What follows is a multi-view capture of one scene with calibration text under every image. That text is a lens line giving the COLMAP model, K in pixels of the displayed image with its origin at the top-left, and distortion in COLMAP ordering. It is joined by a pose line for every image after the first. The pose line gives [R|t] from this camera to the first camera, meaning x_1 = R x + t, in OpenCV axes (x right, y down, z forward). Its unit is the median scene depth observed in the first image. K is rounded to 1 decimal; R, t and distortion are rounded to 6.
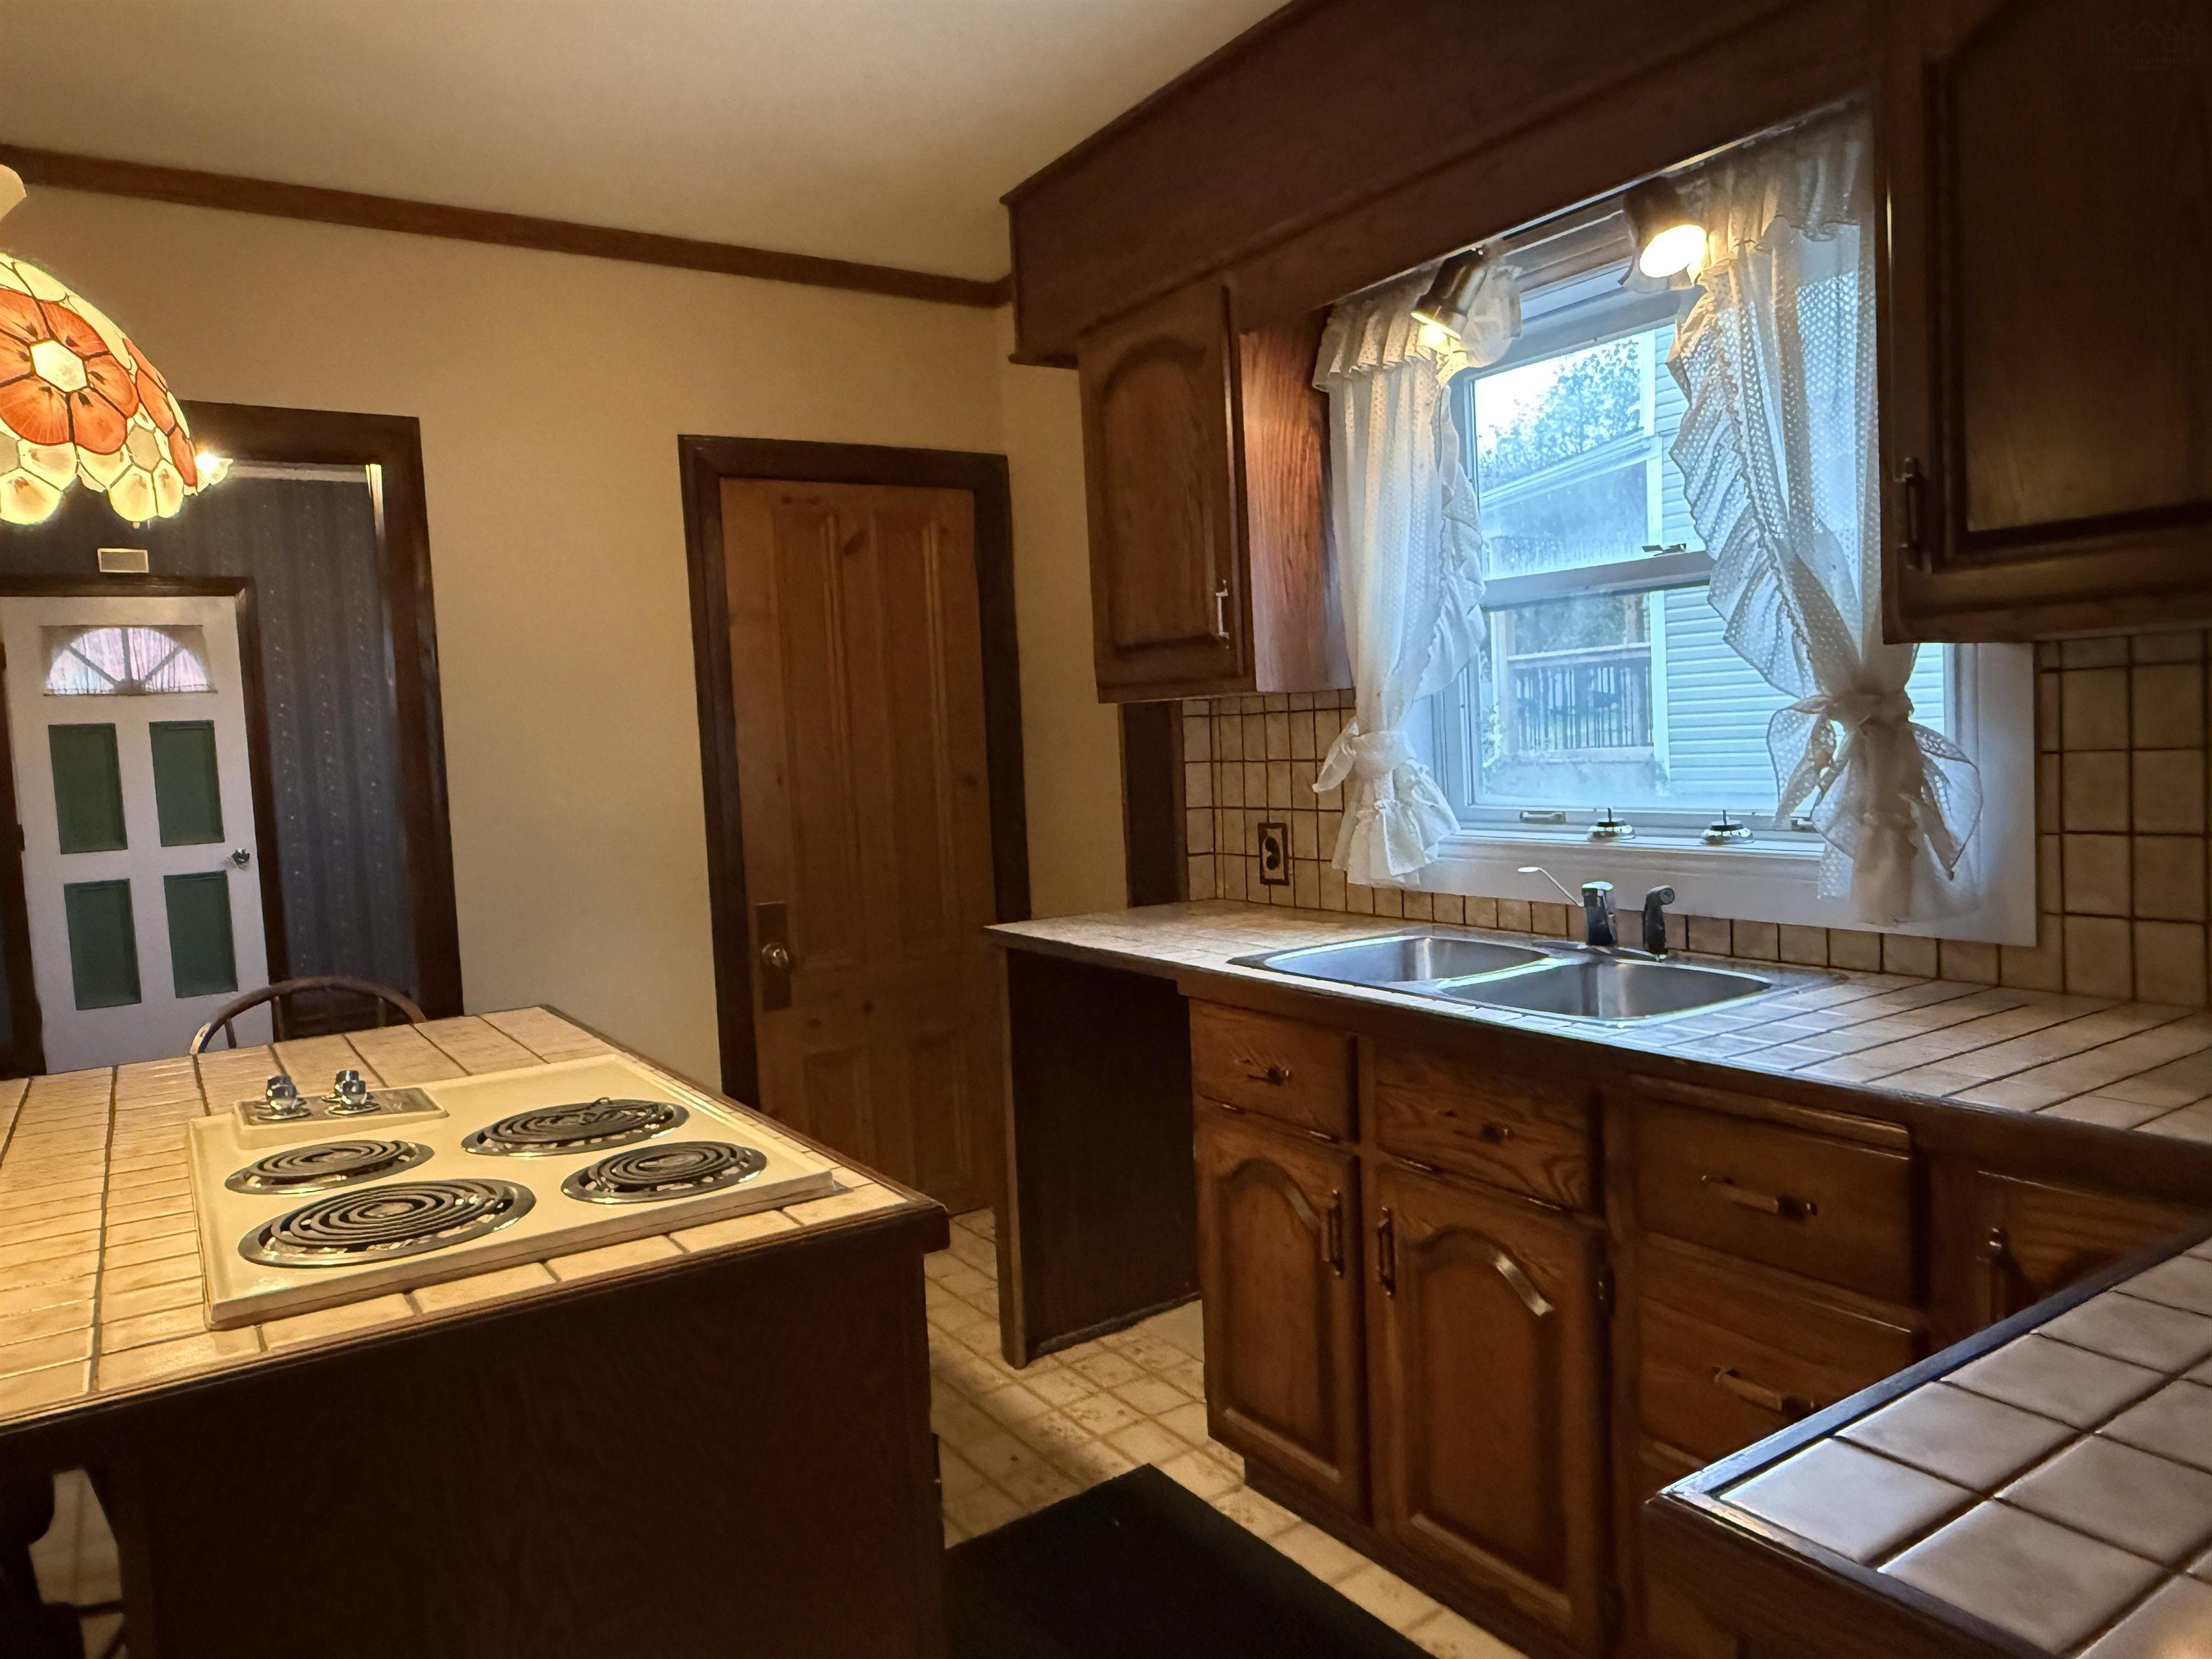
lens RADIAL K [[1478.2, 0, 1098.7], [0, 1478.2, 828.4], [0, 0, 1]] dist [0.001842, -0.001802]
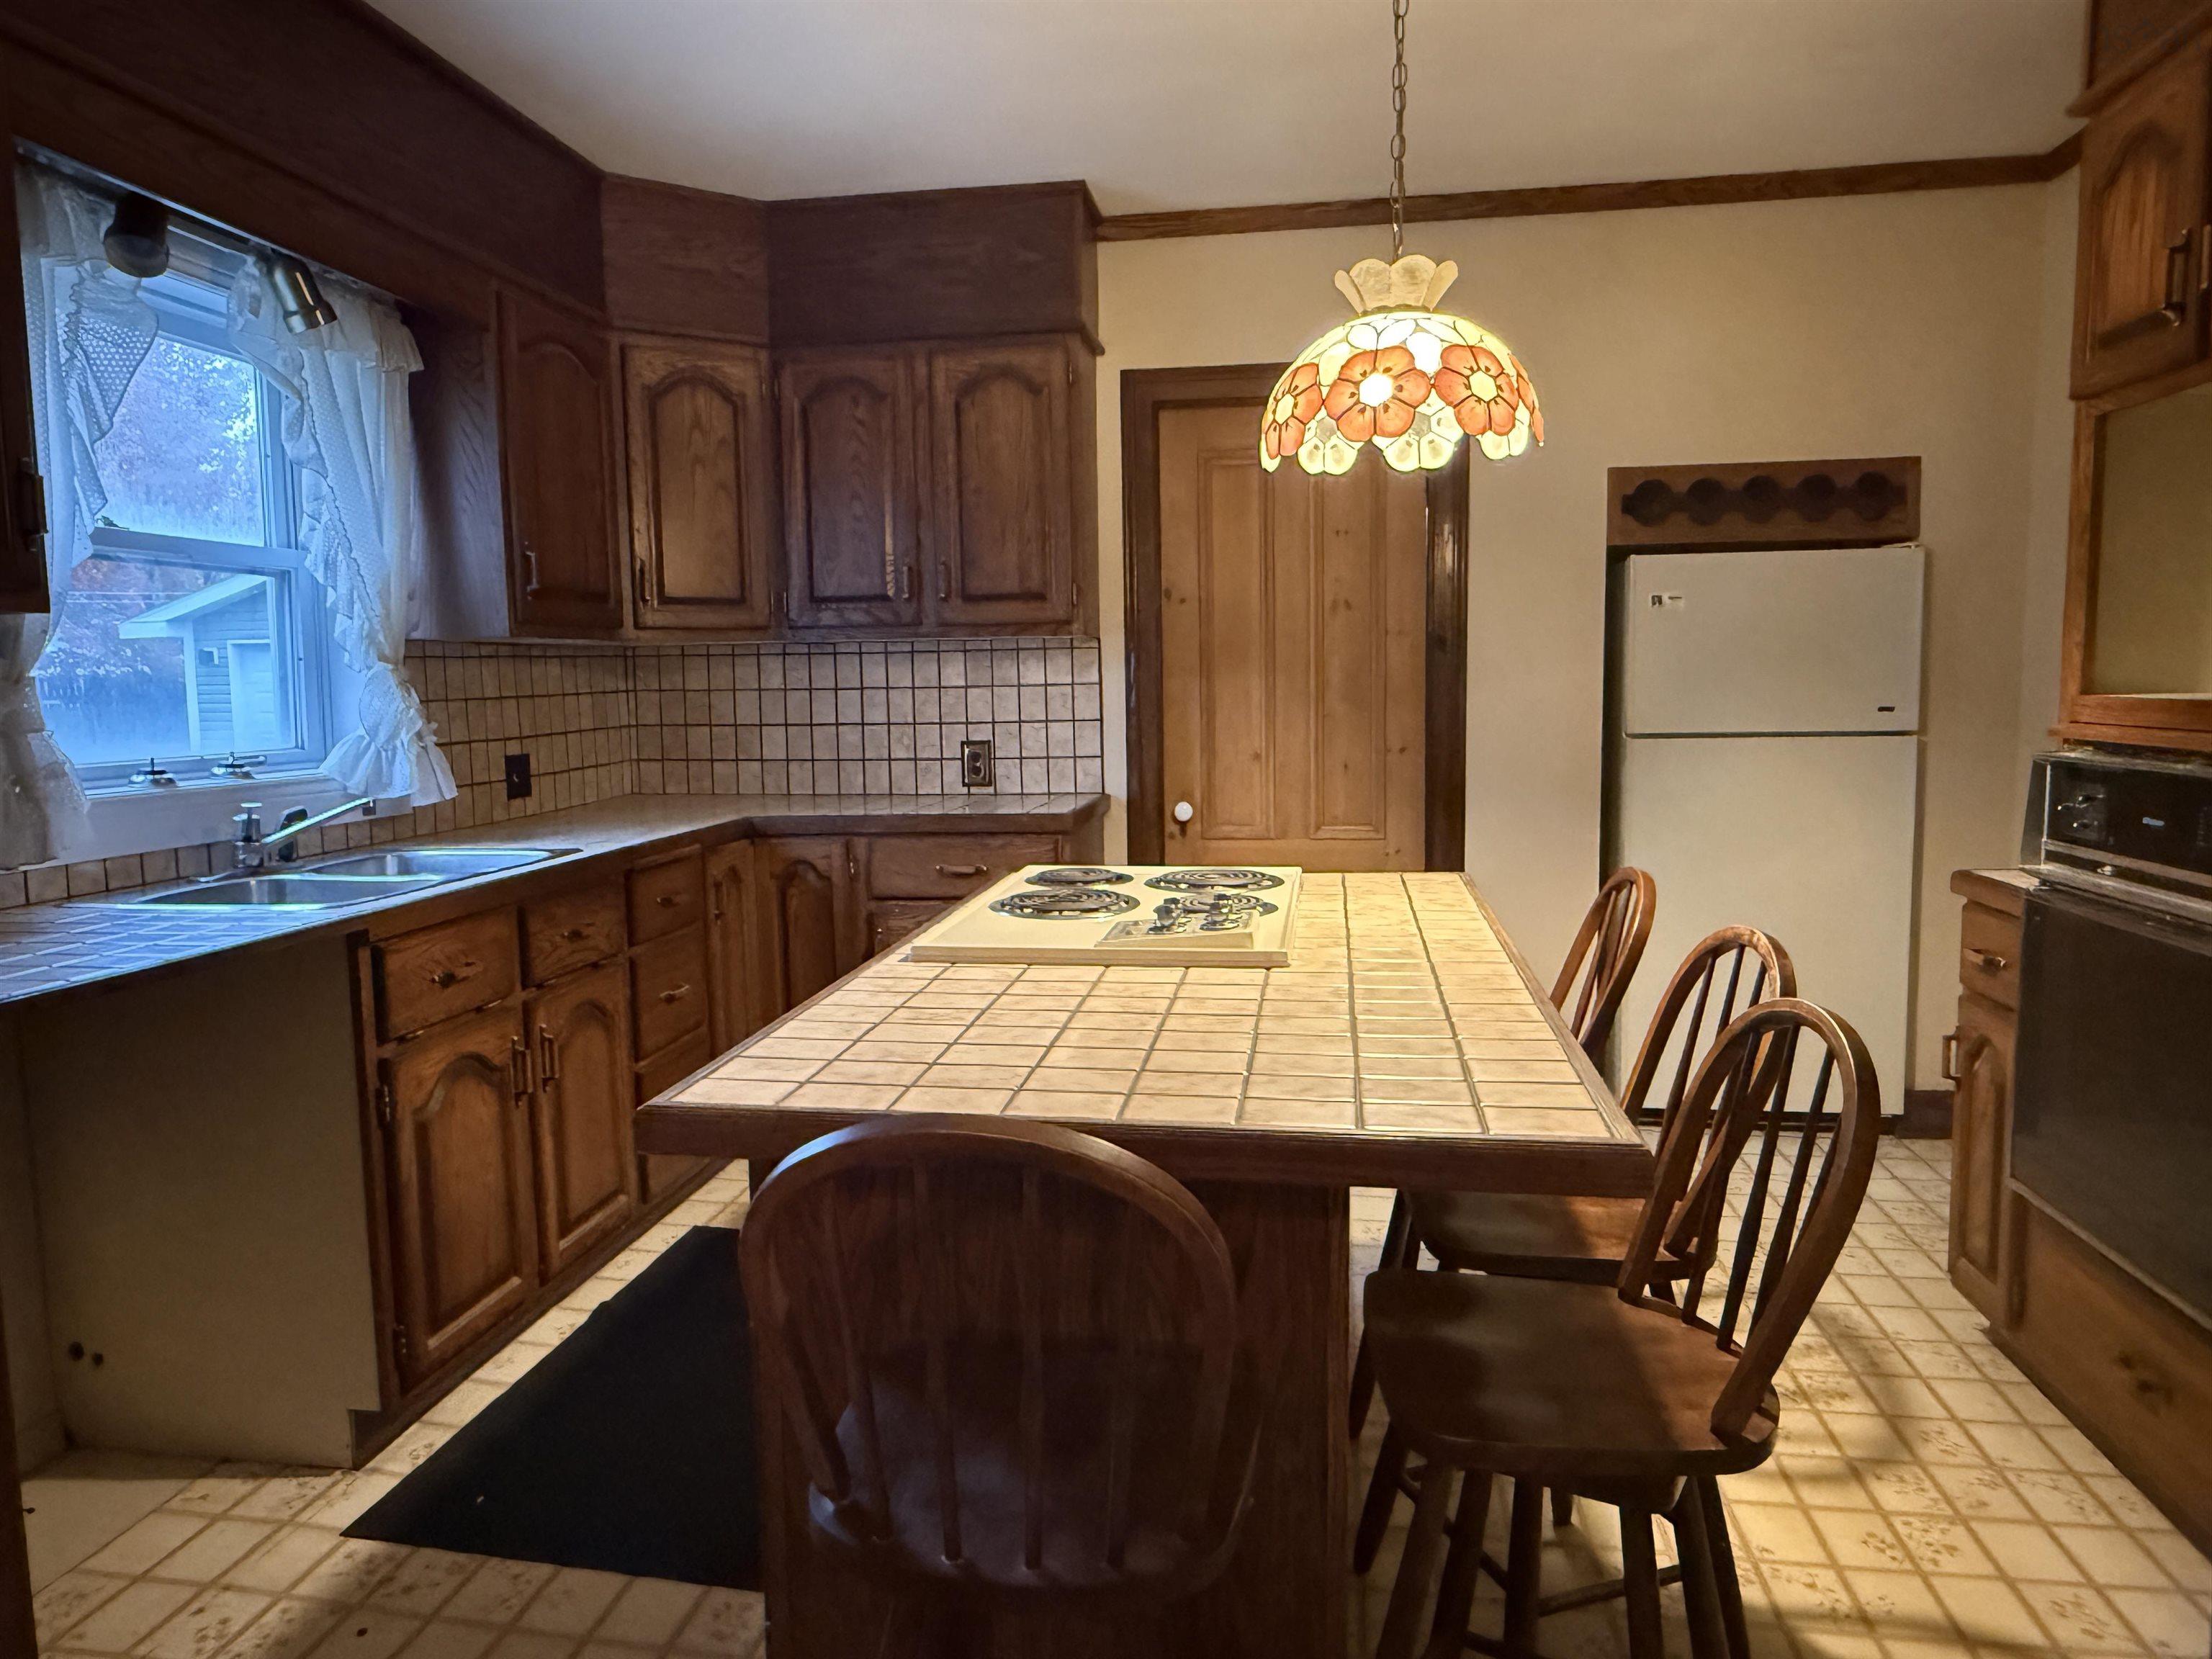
lens RADIAL K [[1464.9, 0, 1089.1], [0, 1464.9, 824.2], [0, 0, 1]] dist [0.005577, 0.000176]
pose [[-0.734095, -0.007350, 0.679007, -0.815272], [0.096810, 0.988594, 0.115365, -0.021712], [-0.672111, 0.150423, -0.725010, 1.223941]]
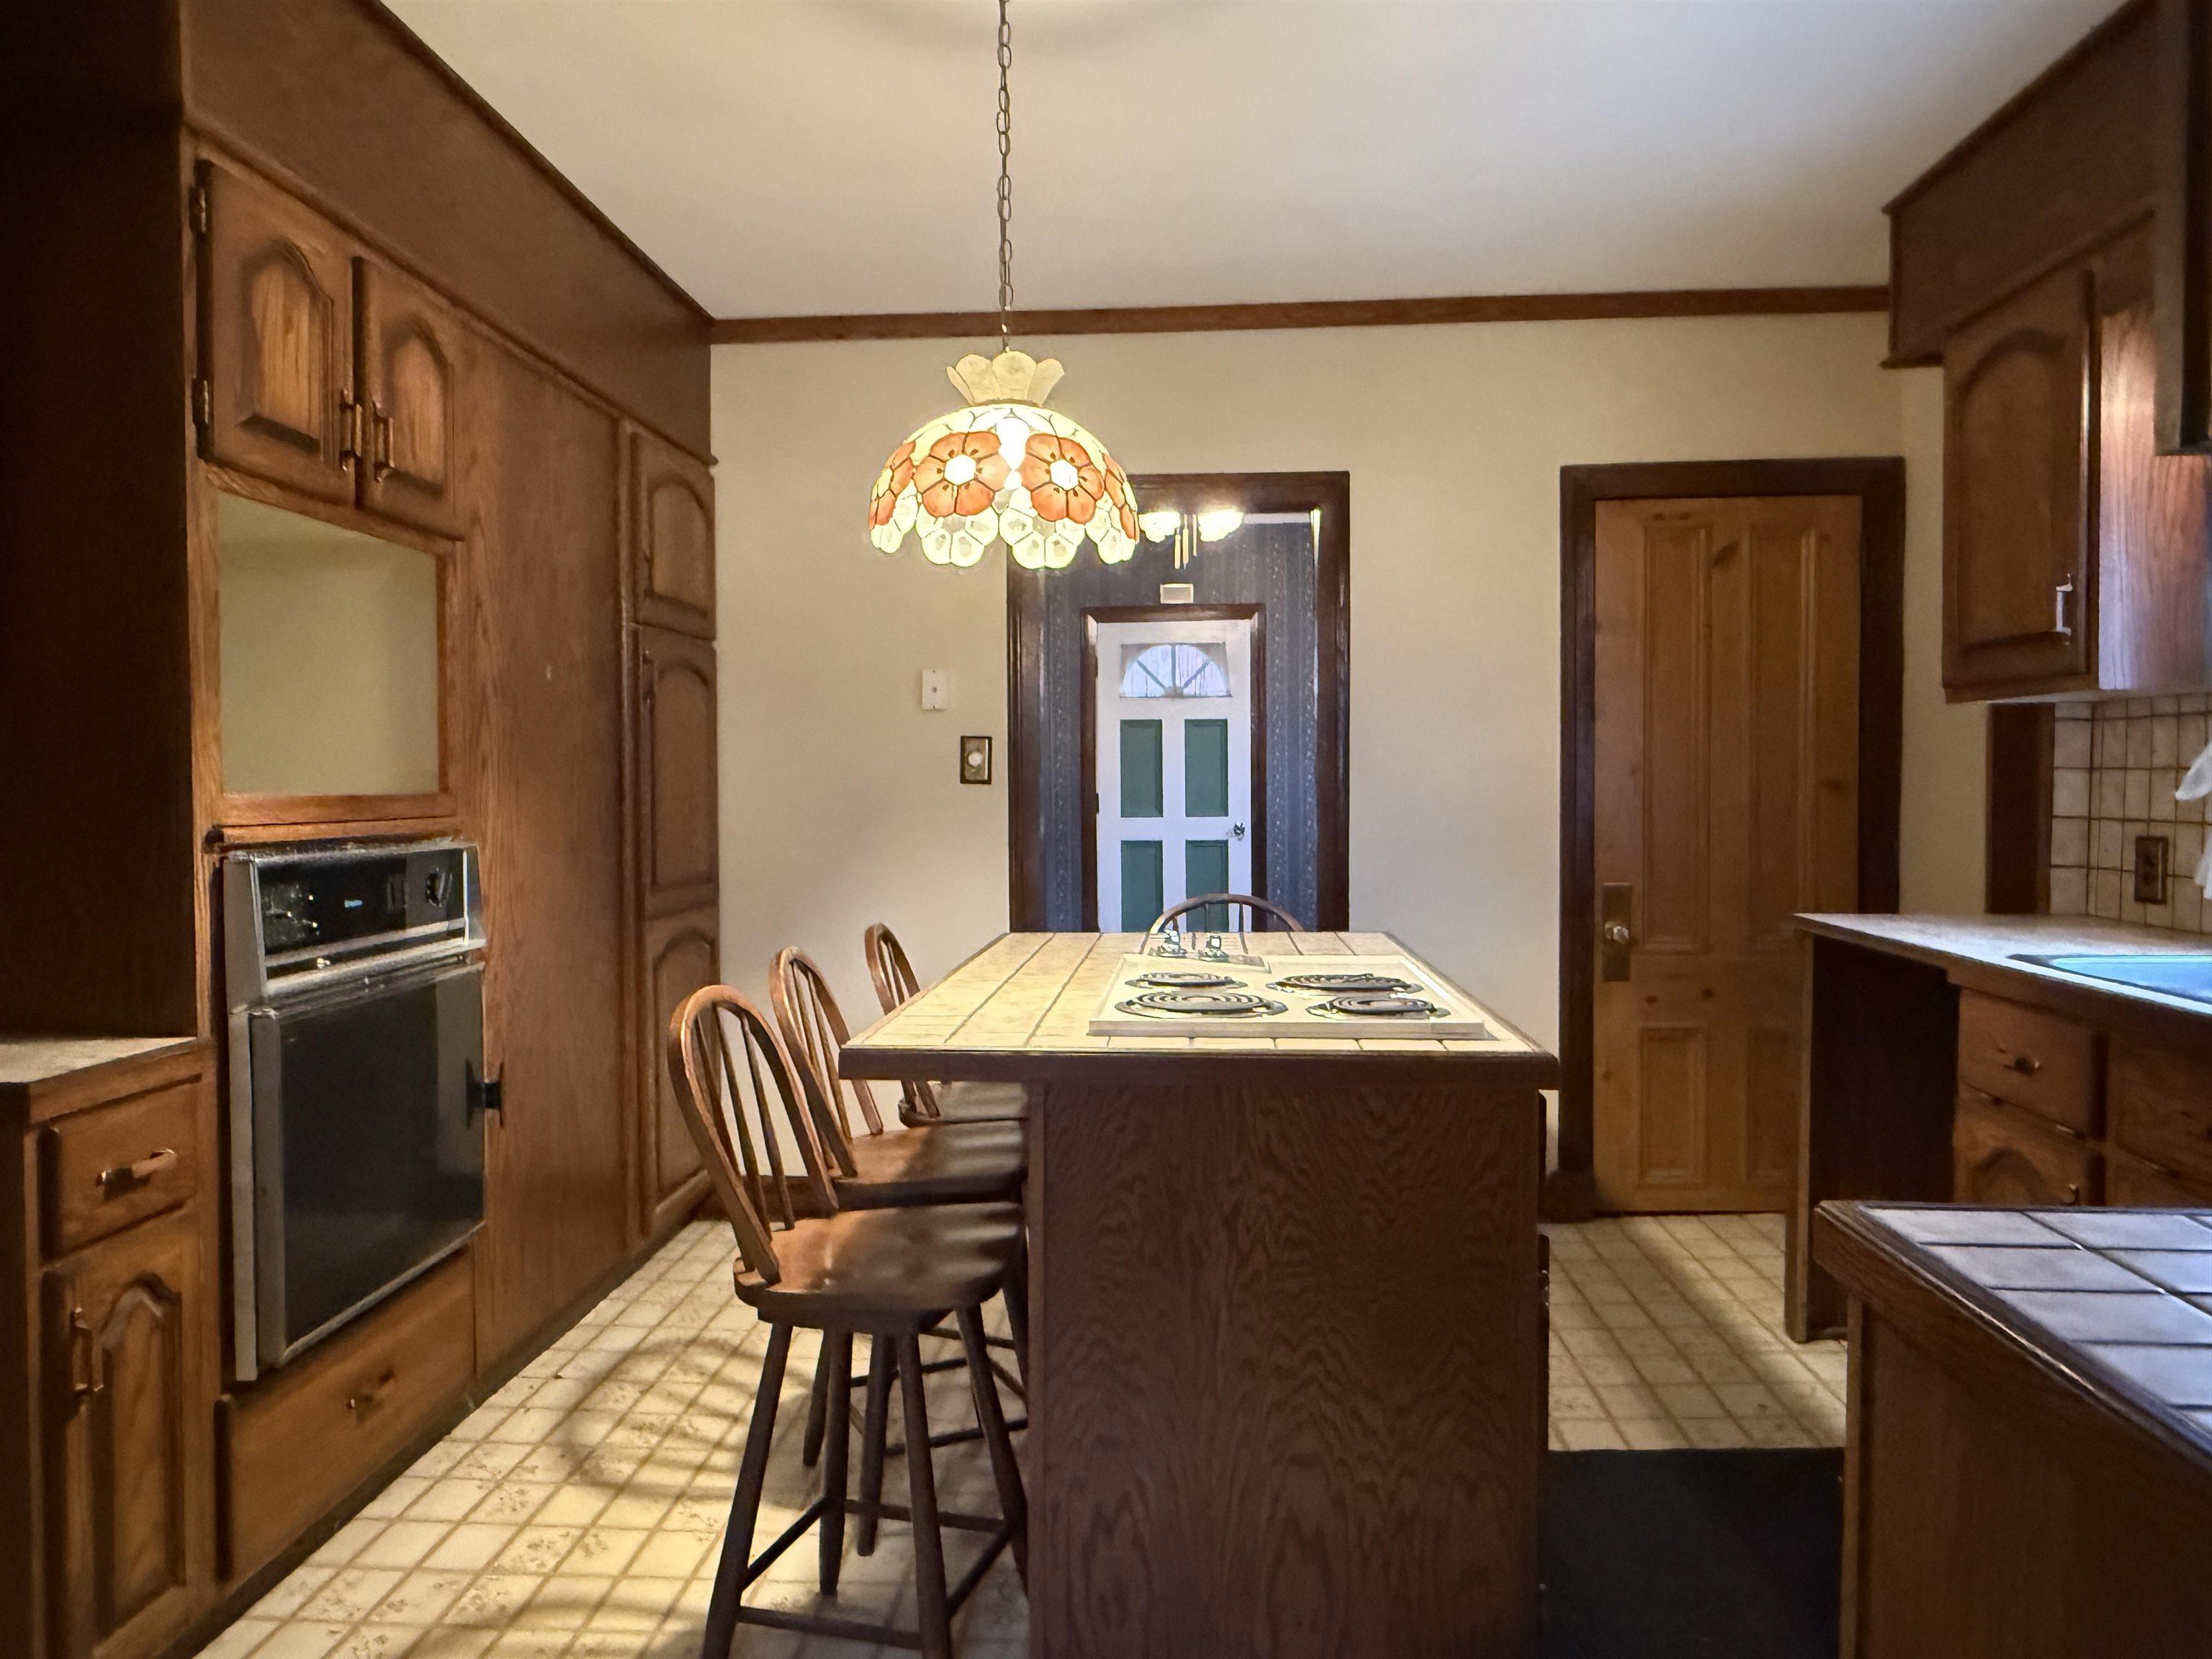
lens RADIAL K [[1478.2, 0, 1094.9], [0, 1478.2, 824.6], [0, 0, 1]] dist [0.001842, -0.001802]
pose [[0.795135, 0.063313, -0.603118, 0.175482], [-0.073216, 0.997283, 0.008164, 0.034925], [0.601996, 0.037666, 0.797610, -0.151862]]
